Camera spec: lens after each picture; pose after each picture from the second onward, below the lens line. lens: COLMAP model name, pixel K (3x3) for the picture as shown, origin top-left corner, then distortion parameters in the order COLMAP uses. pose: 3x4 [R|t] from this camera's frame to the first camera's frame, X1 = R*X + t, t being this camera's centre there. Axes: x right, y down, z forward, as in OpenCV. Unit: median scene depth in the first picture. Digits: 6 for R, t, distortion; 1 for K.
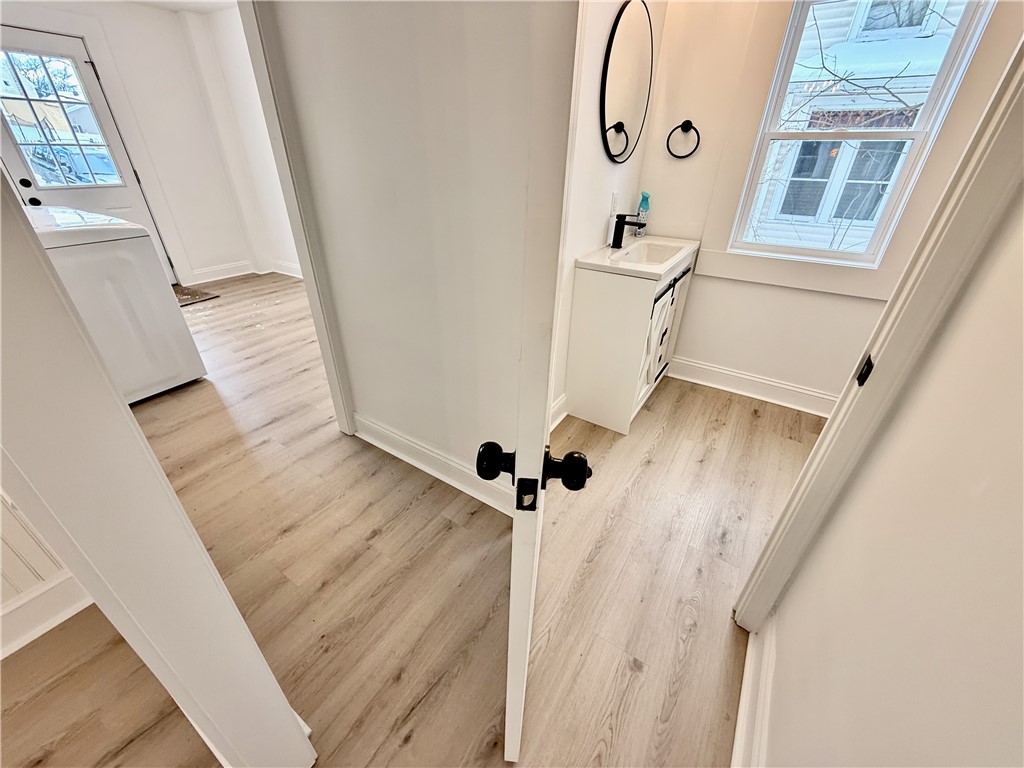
lens RADIAL K [[404.0, 0, 511.5], [0, 404.0, 380.4], [0, 0, 1]] dist [-0.001018, -0.000066]
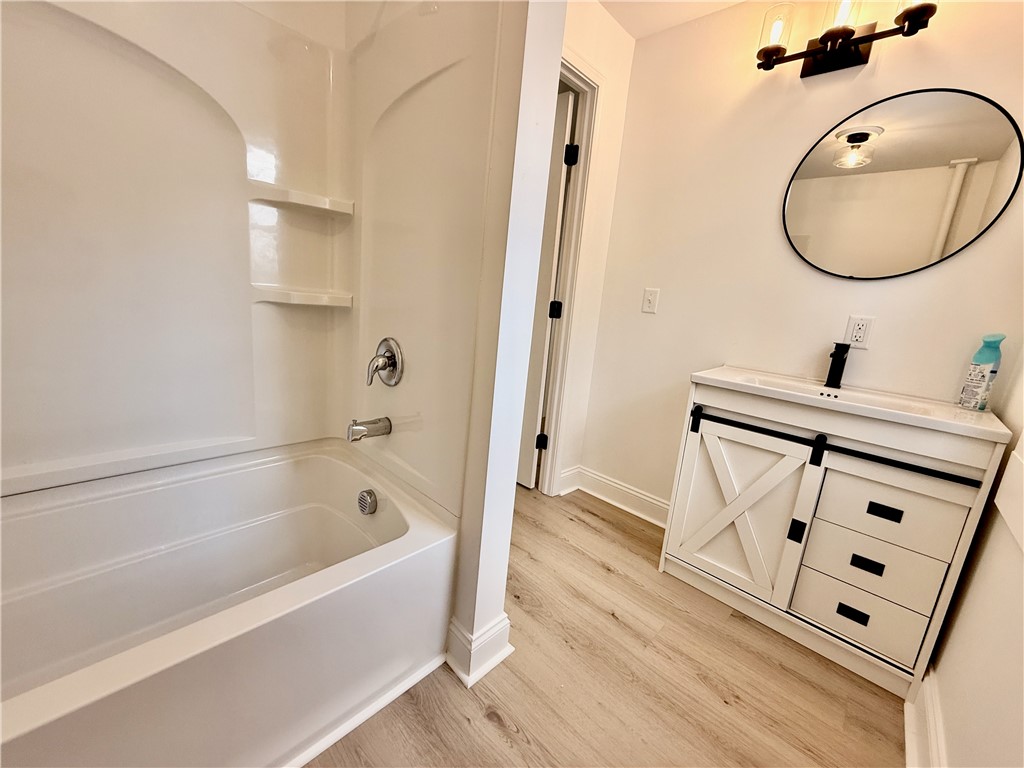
lens RADIAL K [[404.0, 0, 514.4], [0, 404.0, 382.9], [0, 0, 1]] dist [-0.001018, -0.000066]
pose [[-0.184089, 0.185519, -0.965243, 1.074143], [-0.558094, 0.788644, 0.258015, -0.212667], [0.809100, 0.586194, -0.041643, 0.595847]]
